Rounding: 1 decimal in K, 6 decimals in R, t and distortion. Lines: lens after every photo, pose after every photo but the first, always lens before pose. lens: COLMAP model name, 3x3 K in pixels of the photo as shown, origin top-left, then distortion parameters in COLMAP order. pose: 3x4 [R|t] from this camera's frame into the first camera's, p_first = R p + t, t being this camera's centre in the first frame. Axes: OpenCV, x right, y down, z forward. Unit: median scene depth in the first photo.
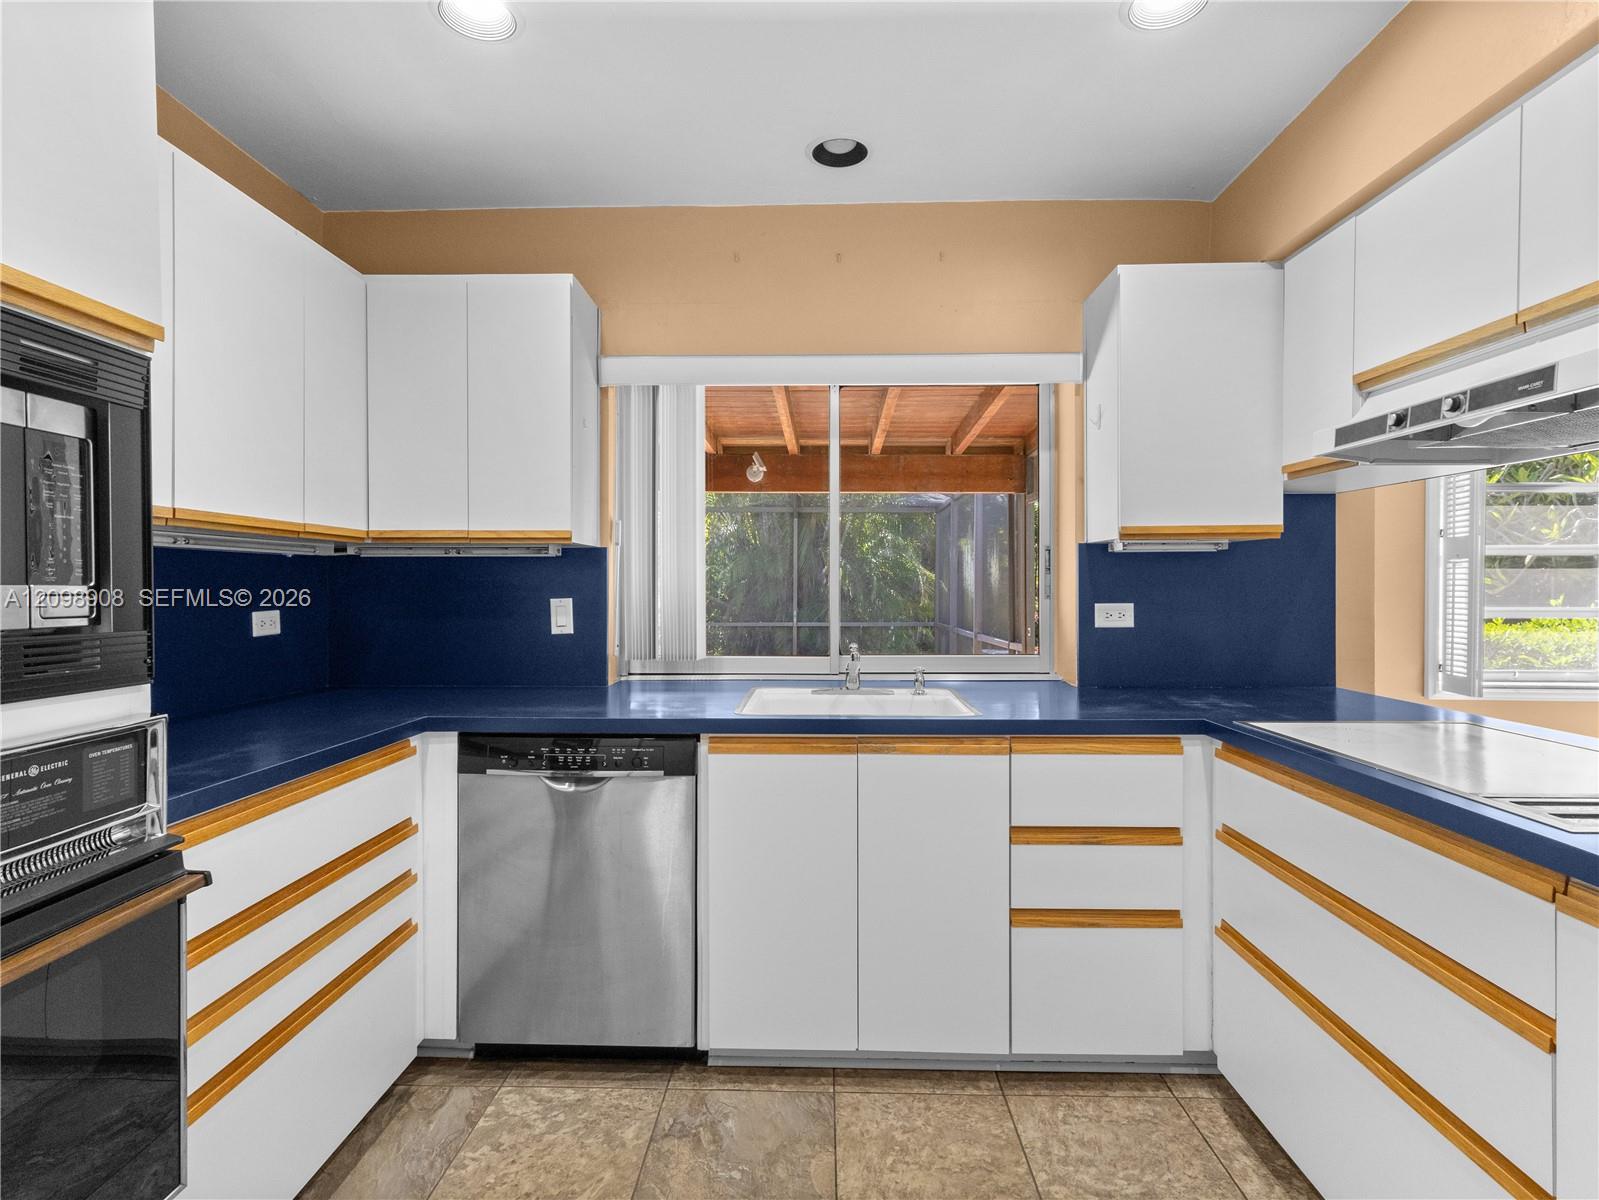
lens RADIAL K [[835.8, 0, 799.6], [0, 835.8, 594.7], [0, 0, 1]] dist [0.011688, -0.001508]
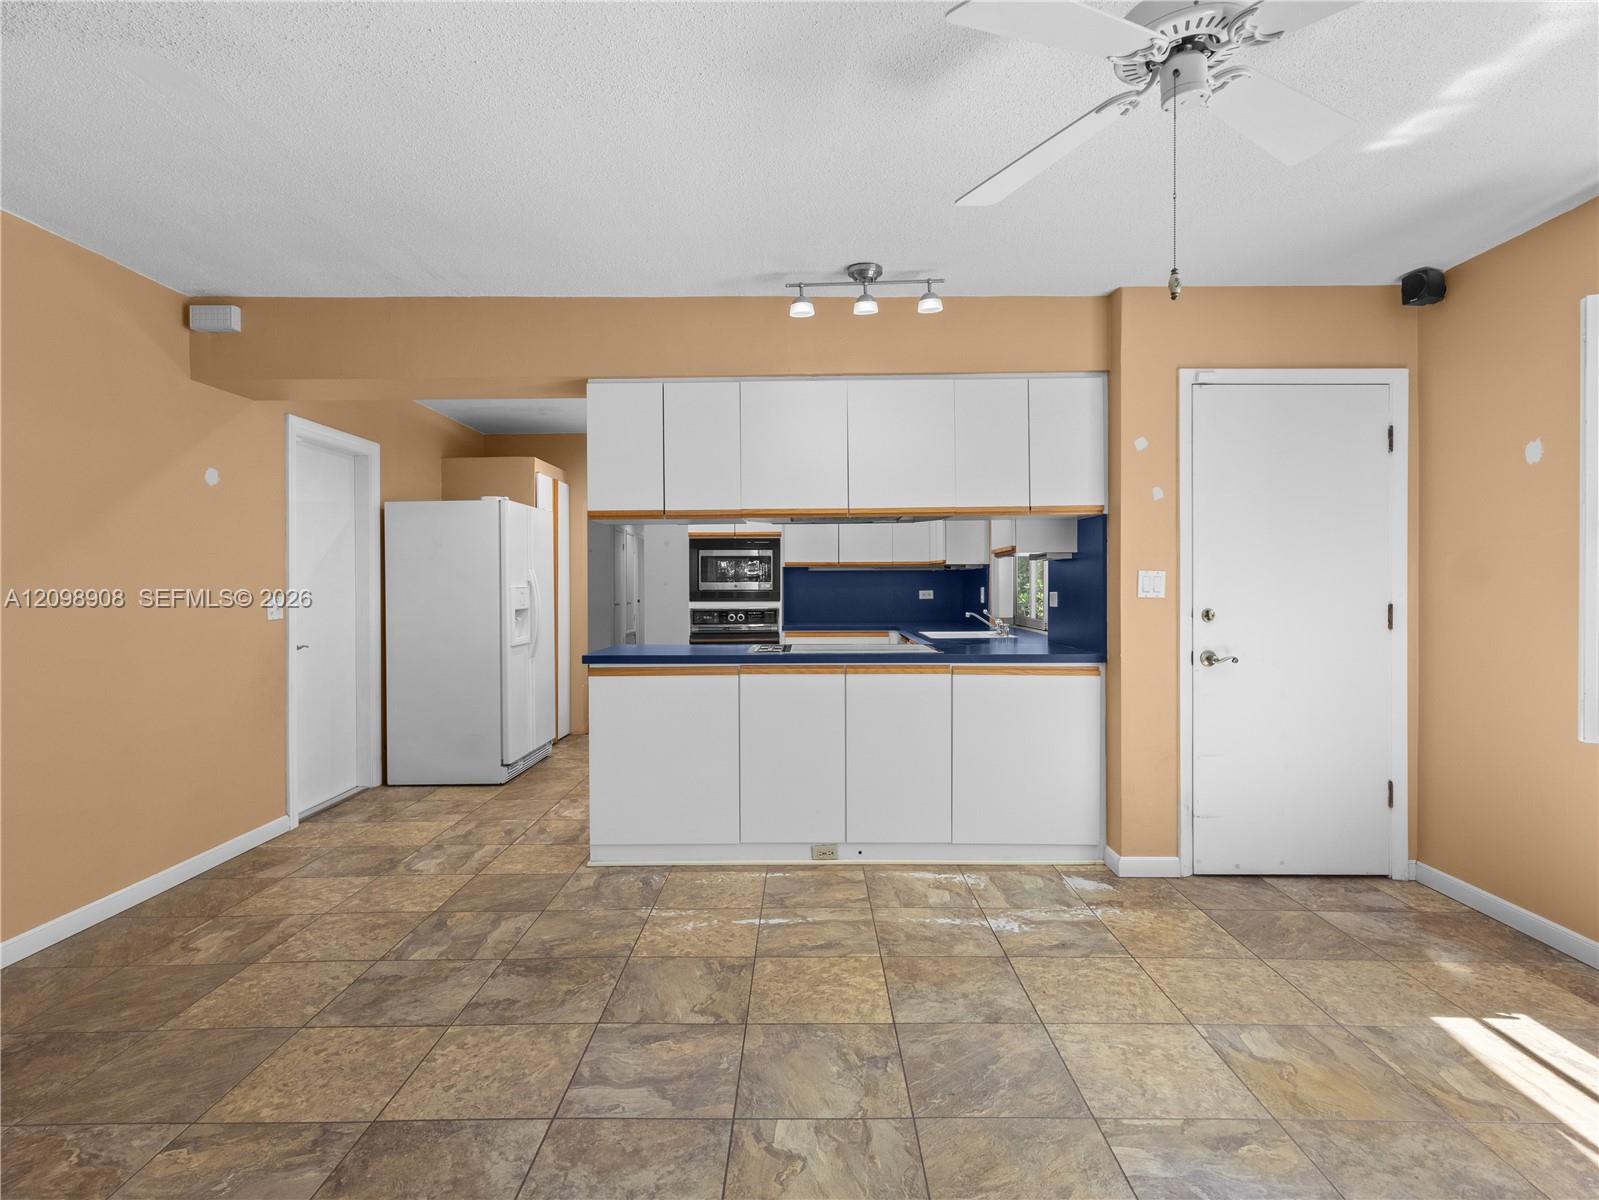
lens RADIAL K [[846.7, 0, 799.2], [0, 846.7, 577.1], [0, 0, 1]] dist [0.011960, -0.000061]
pose [[0.015427, -0.006222, -0.999862, 2.580234], [-0.008119, 0.999947, -0.006348, -0.005590], [0.999848, 0.008216, 0.015376, 0.608841]]
